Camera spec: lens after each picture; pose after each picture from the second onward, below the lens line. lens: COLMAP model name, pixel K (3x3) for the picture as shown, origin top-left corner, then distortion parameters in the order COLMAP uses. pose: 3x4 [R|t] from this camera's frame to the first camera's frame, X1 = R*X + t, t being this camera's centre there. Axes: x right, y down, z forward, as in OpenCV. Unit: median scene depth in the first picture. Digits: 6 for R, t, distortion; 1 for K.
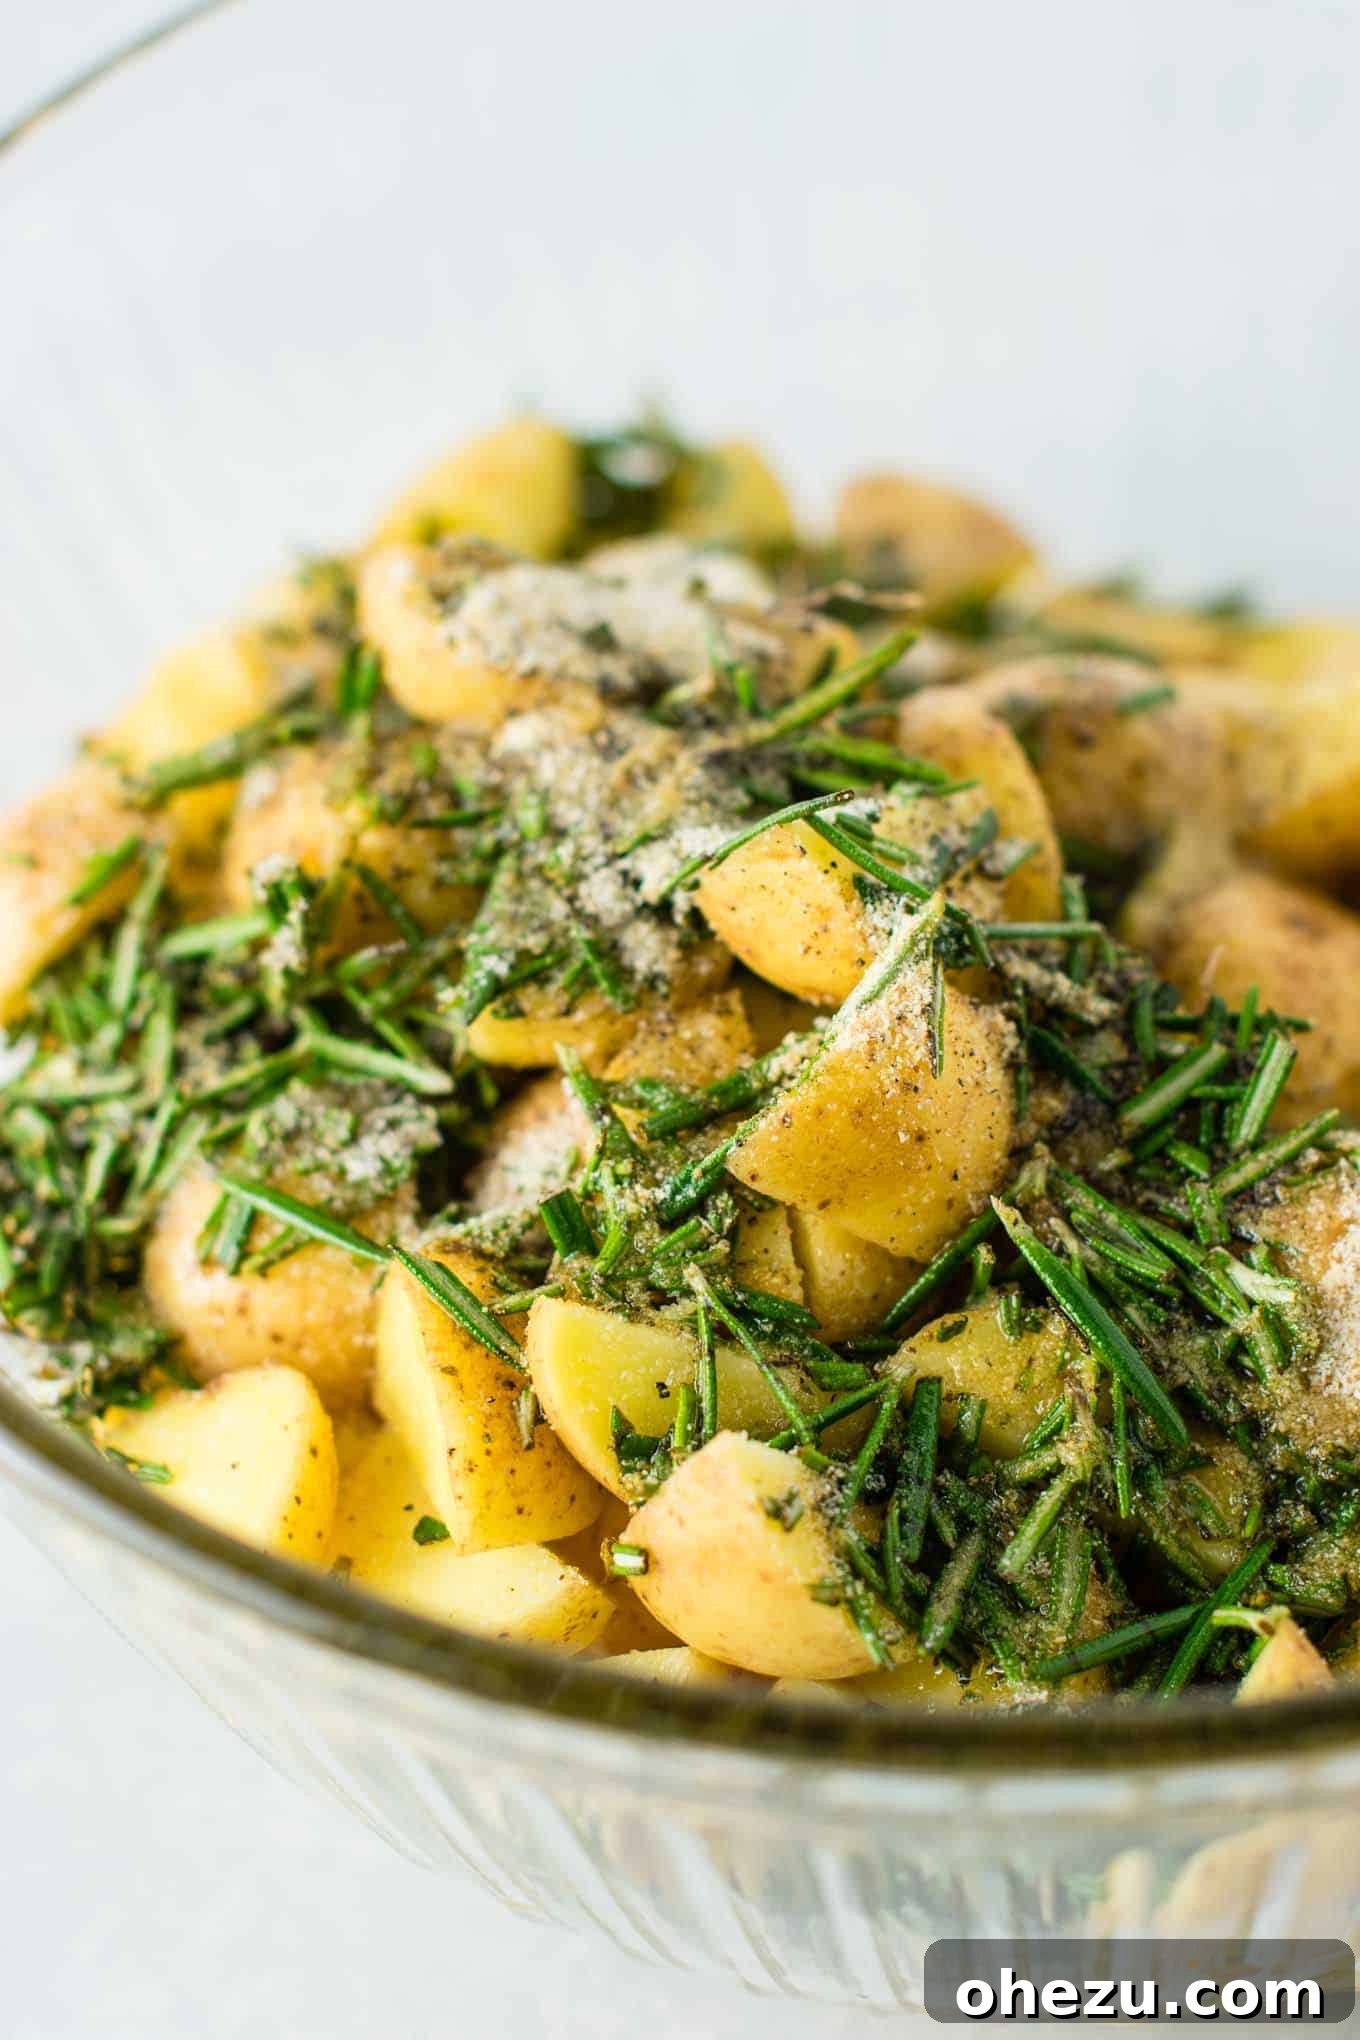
lens RADIAL K [[4851.1, 0, 680.0], [0, 4851.1, 1020.0], [0, 0, 1]] dist [-0.242467, 0.295647]
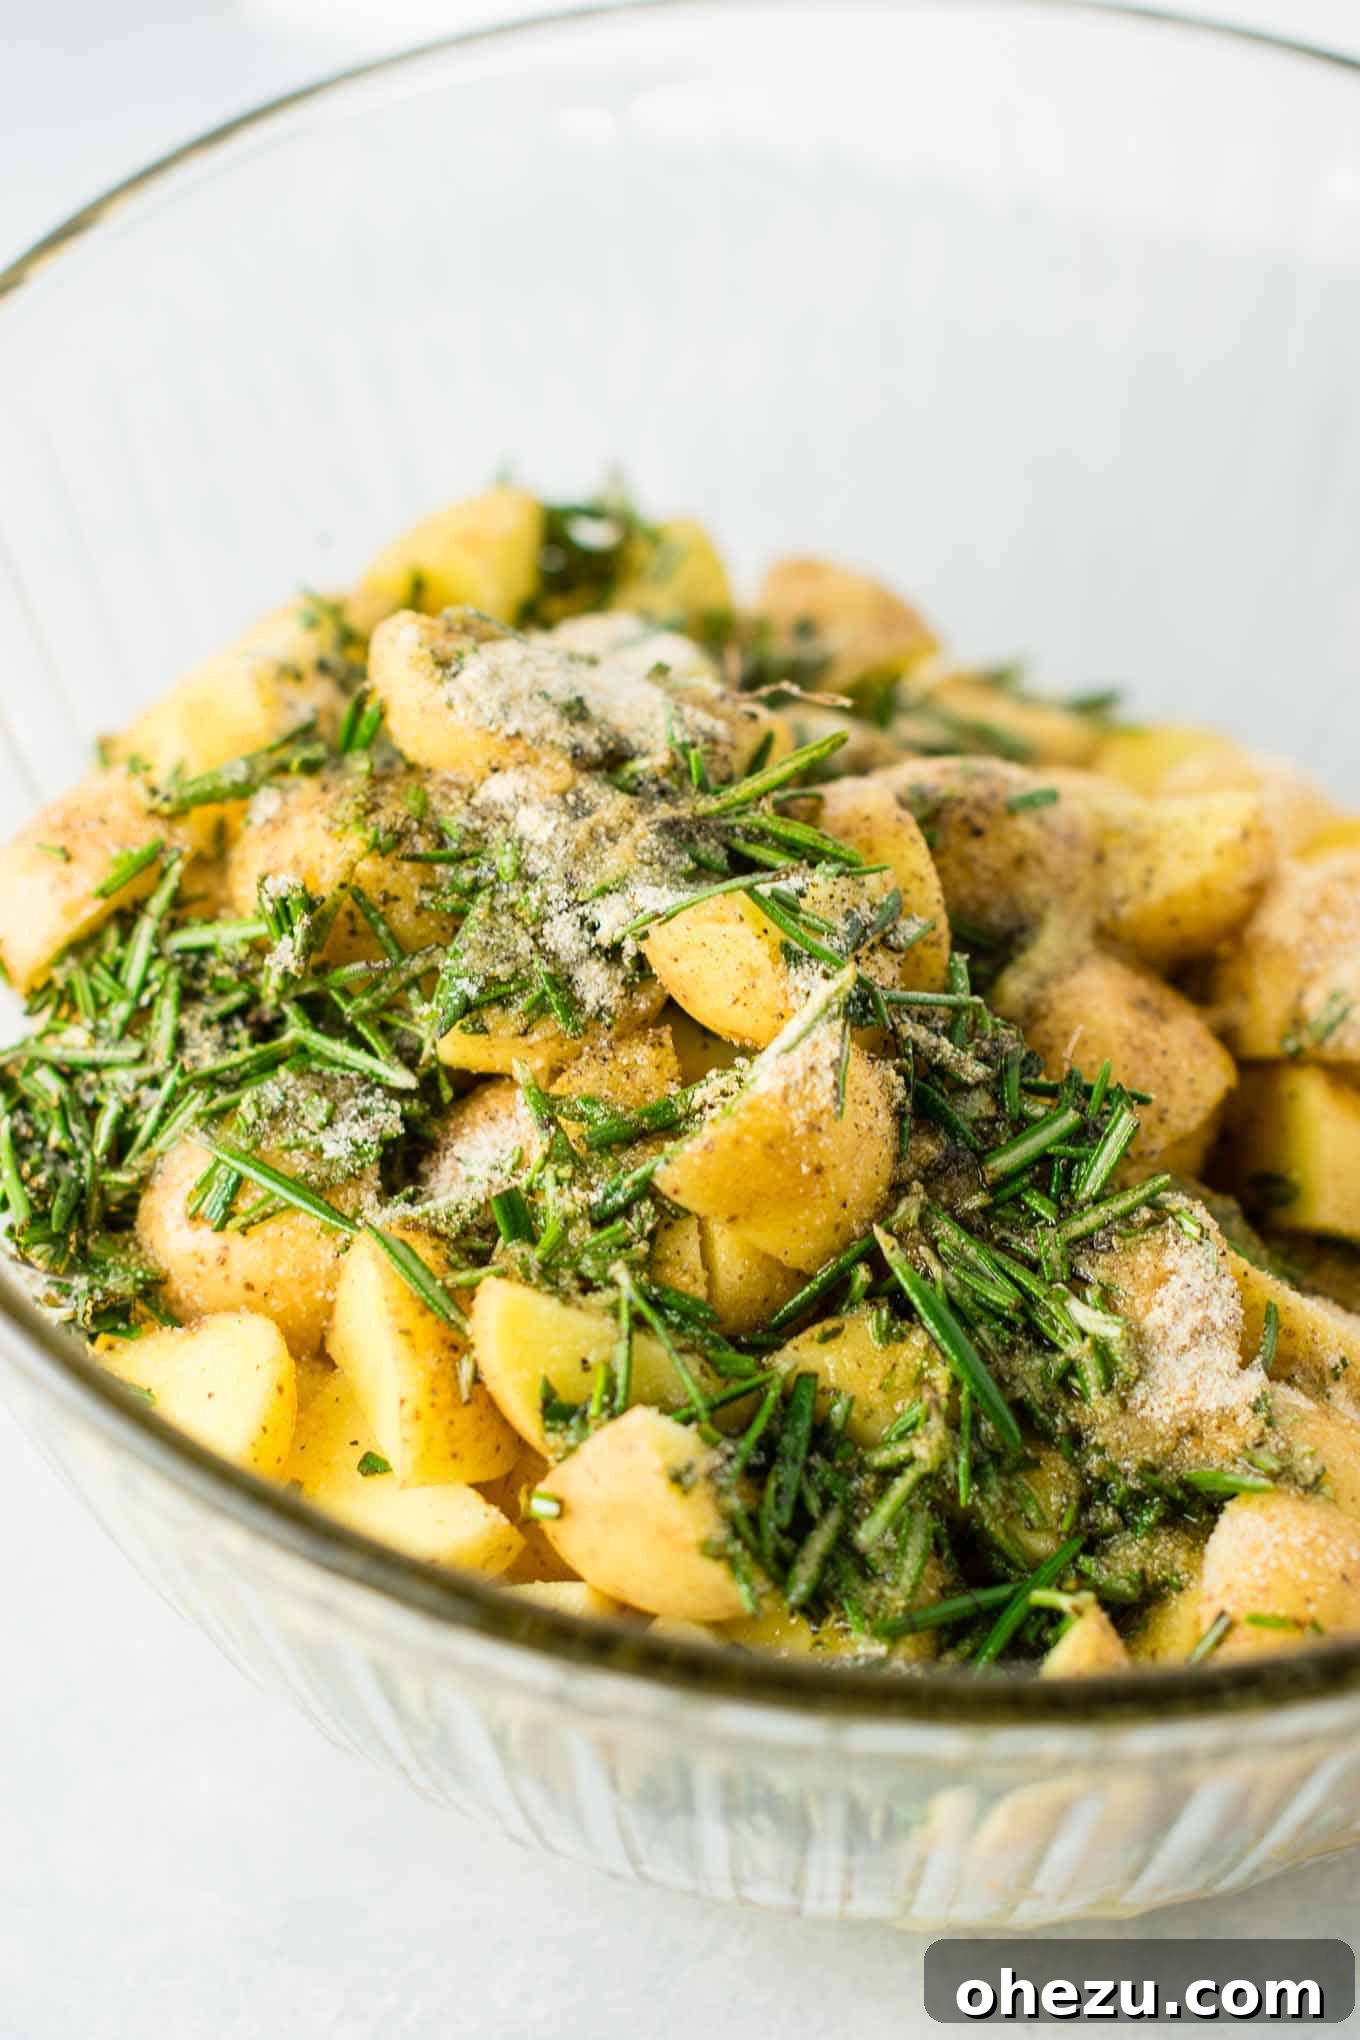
lens RADIAL K [[4851.1, 0, 680.0], [0, 4851.1, 1020.0], [0, 0, 1]] dist [-0.242467, 0.295647]
pose [[0.994351, 0.090498, 0.055469, -0.052099], [-0.091752, 0.995571, 0.020483, -0.032731], [-0.053370, -0.025457, 0.998250, -0.173793]]
